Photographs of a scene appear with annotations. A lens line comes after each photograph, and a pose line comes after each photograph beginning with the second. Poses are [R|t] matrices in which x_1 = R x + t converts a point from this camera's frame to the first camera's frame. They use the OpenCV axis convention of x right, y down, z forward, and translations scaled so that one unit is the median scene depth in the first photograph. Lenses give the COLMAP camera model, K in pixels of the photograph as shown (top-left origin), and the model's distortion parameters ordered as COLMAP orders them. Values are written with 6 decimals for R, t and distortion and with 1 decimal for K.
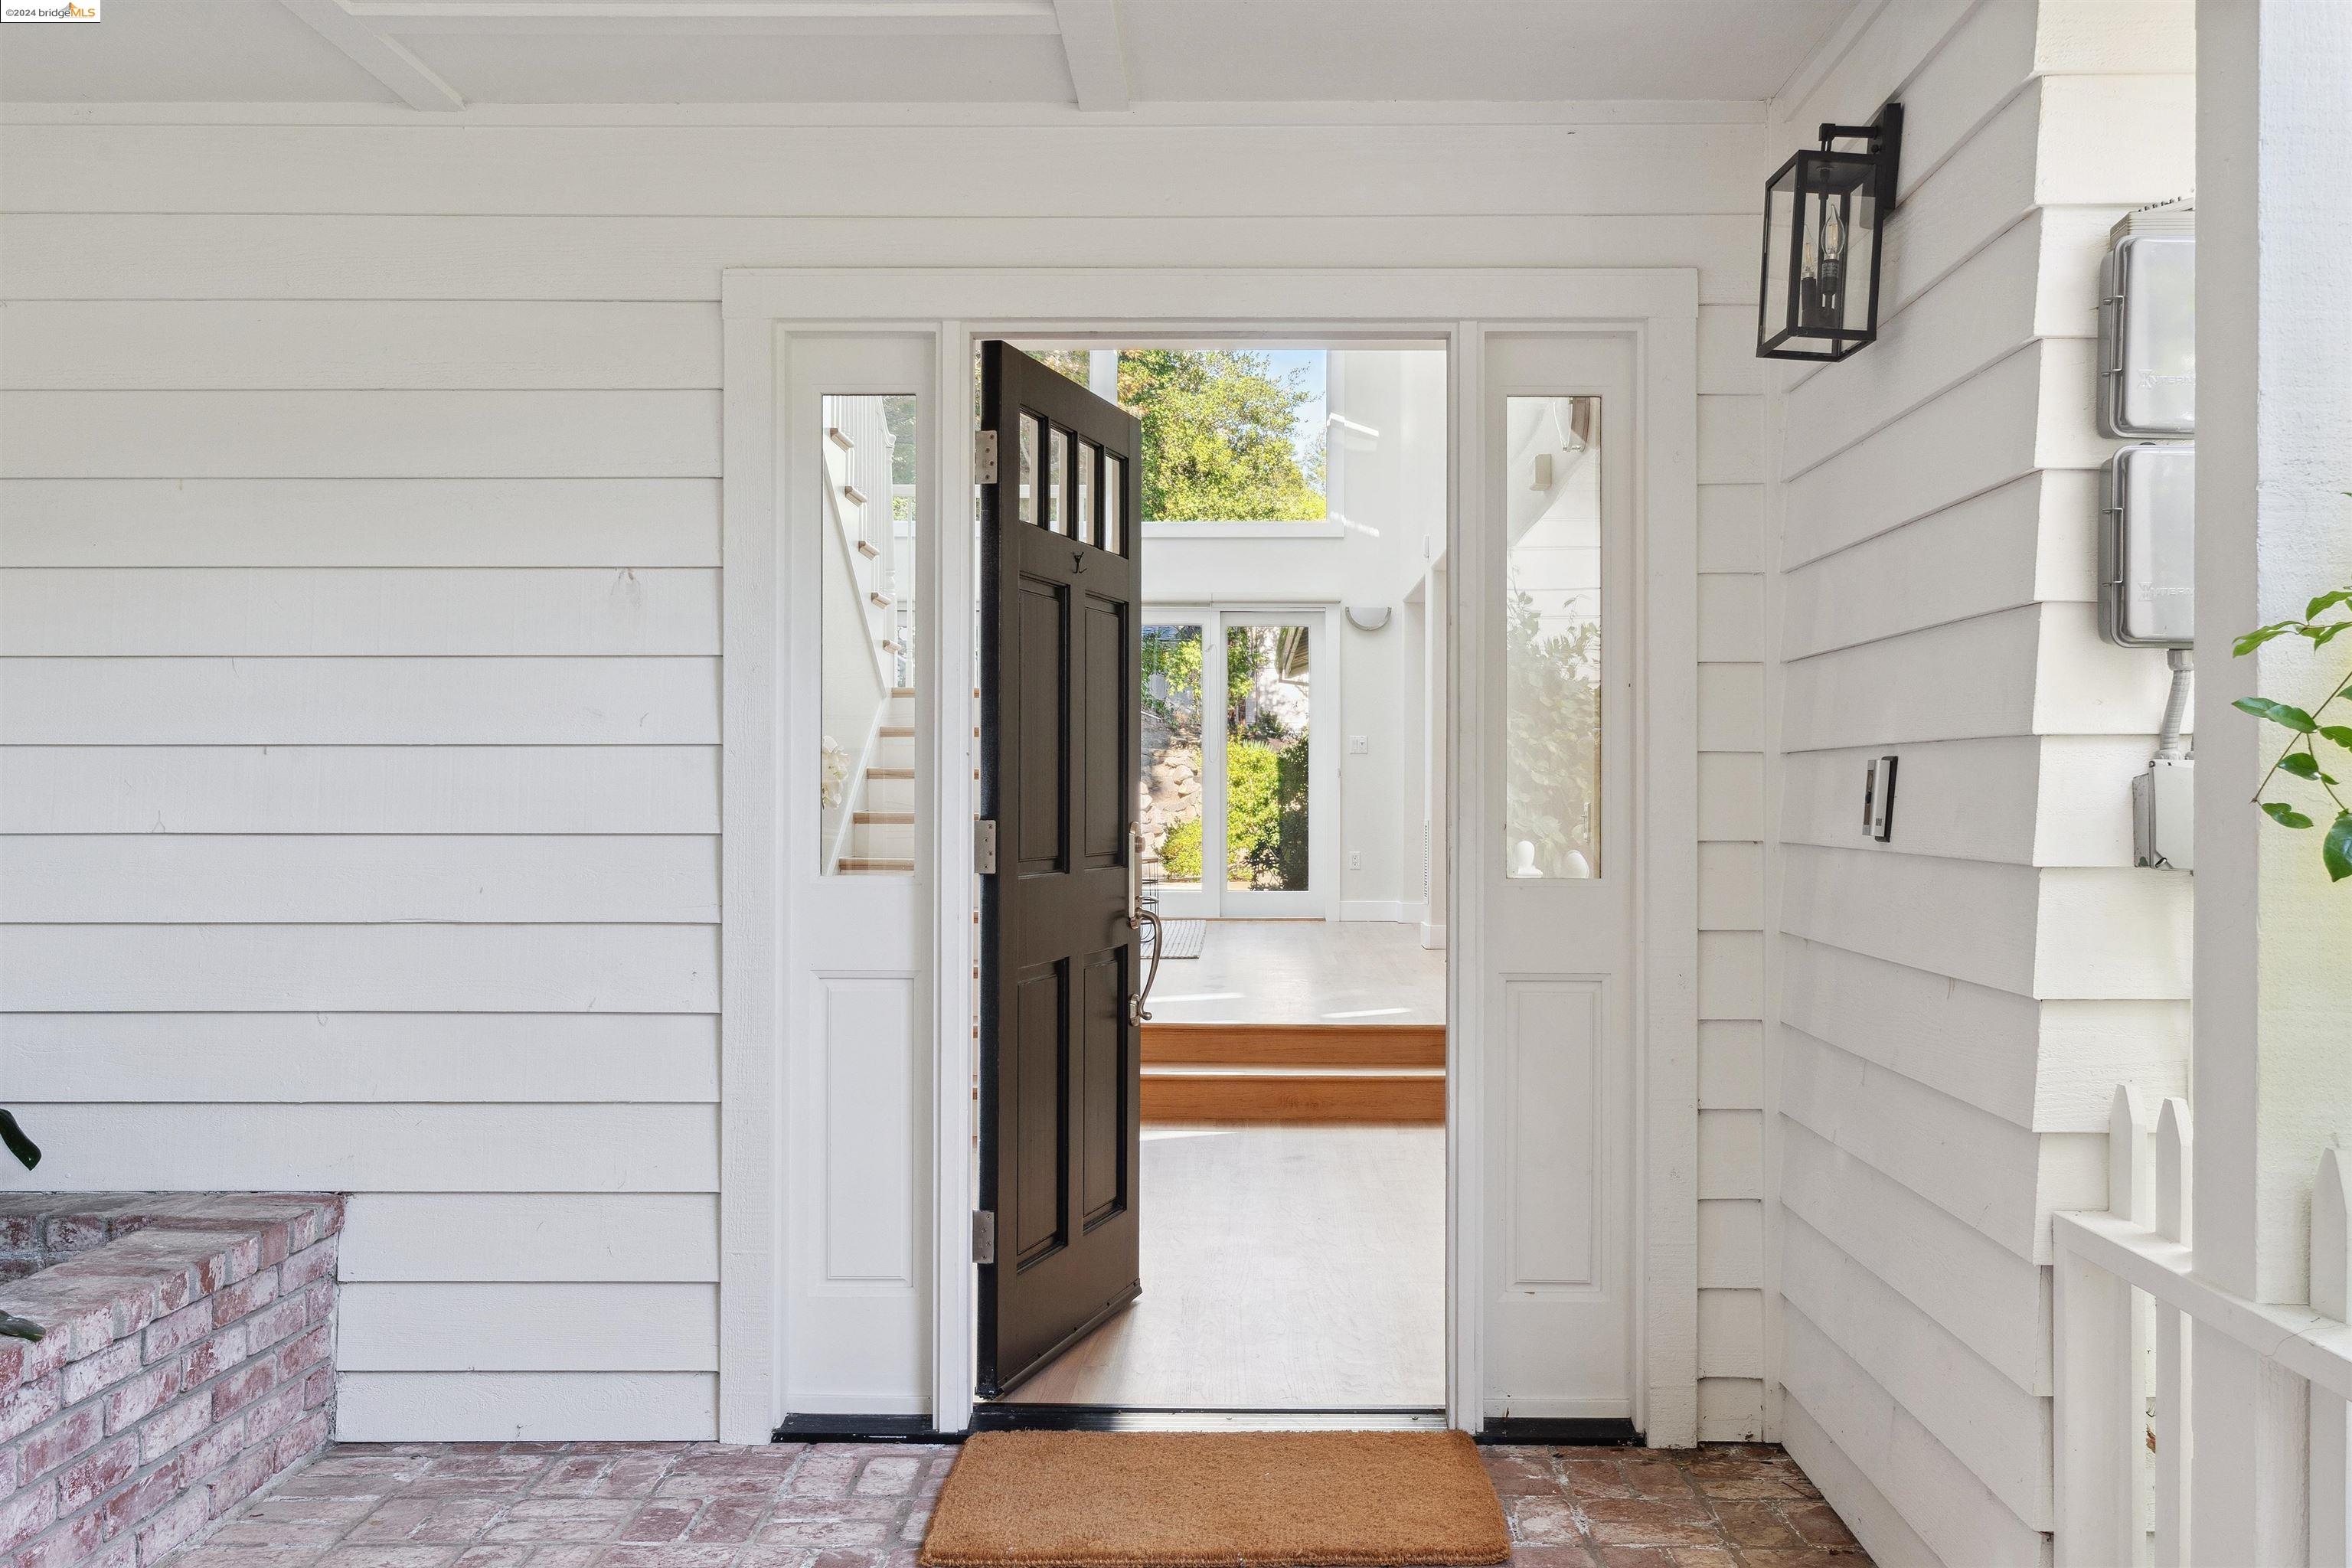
lens RADIAL K [[2155.0, 0, 1189.0], [0, 2155.0, 782.5], [0, 0, 1]] dist [0.010000, 0.000000]
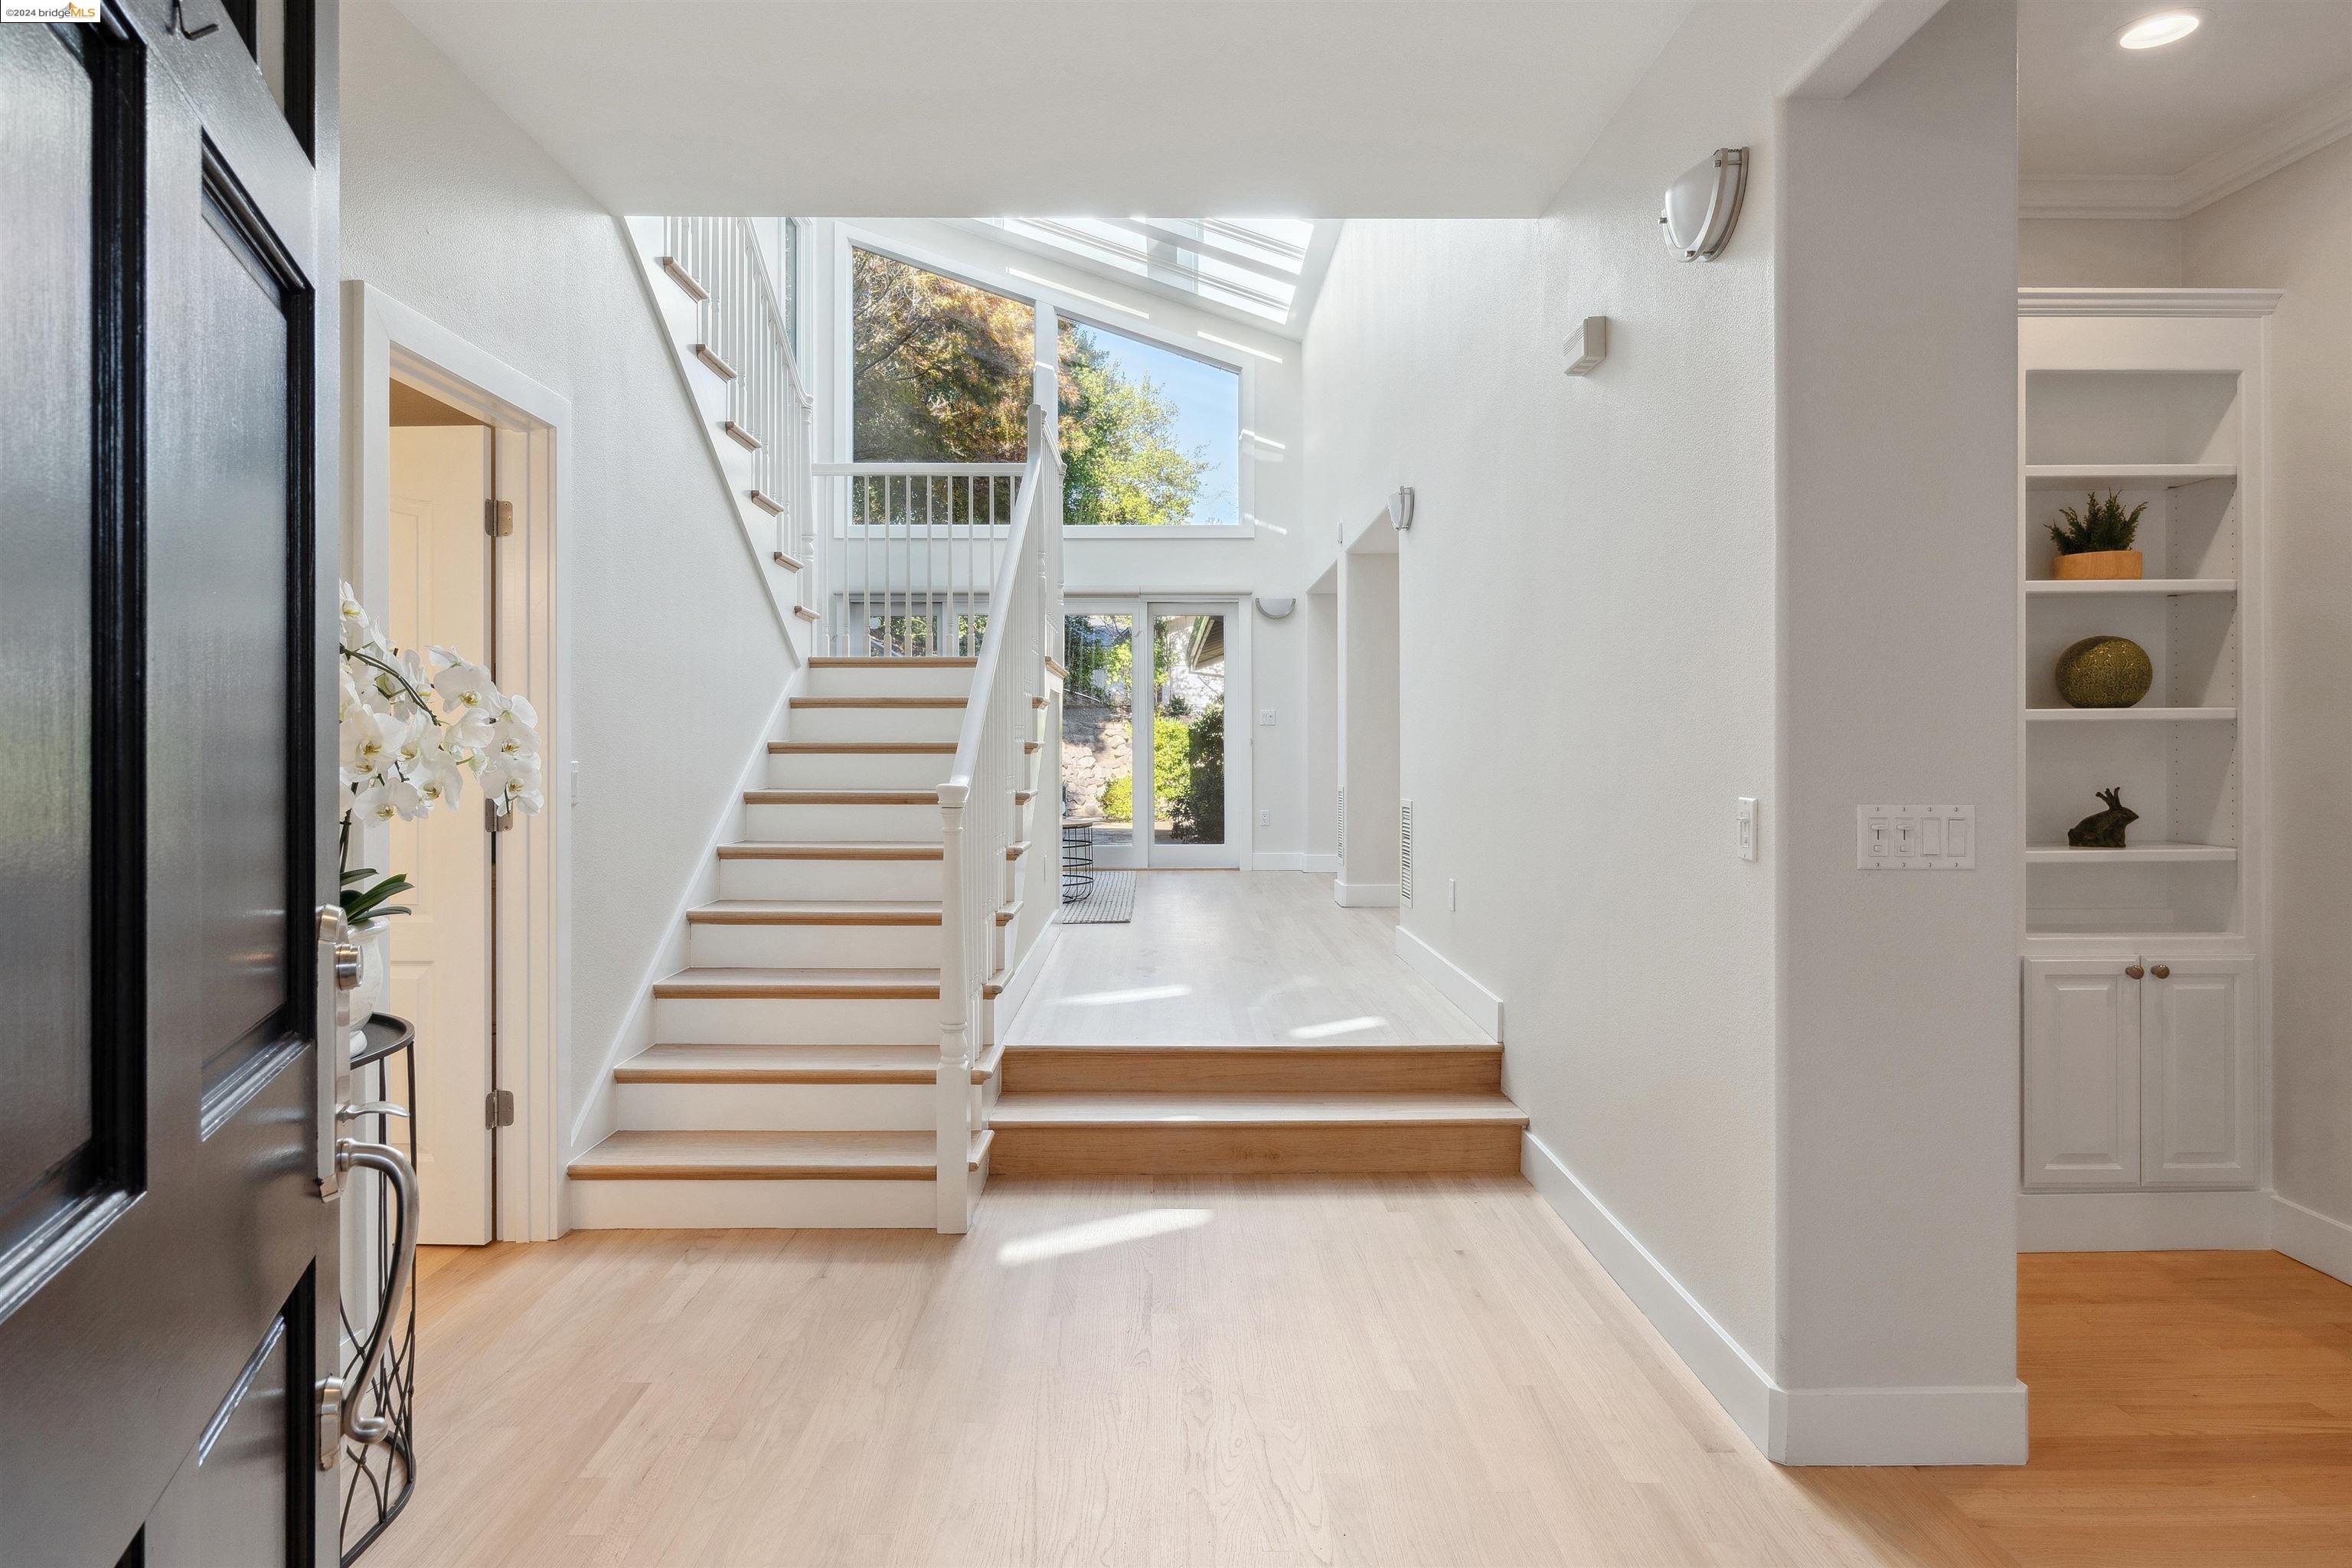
lens RADIAL K [[1337.3, 0, 1179.1], [0, 1337.3, 761.1], [0, 0, 1]] dist [-0.005727, 0.005598]
pose [[0.999124, -0.004978, 0.041560, 0.000770], [0.004466, 0.999913, 0.012388, -0.002019], [-0.041619, -0.012191, 0.999059, 0.172233]]
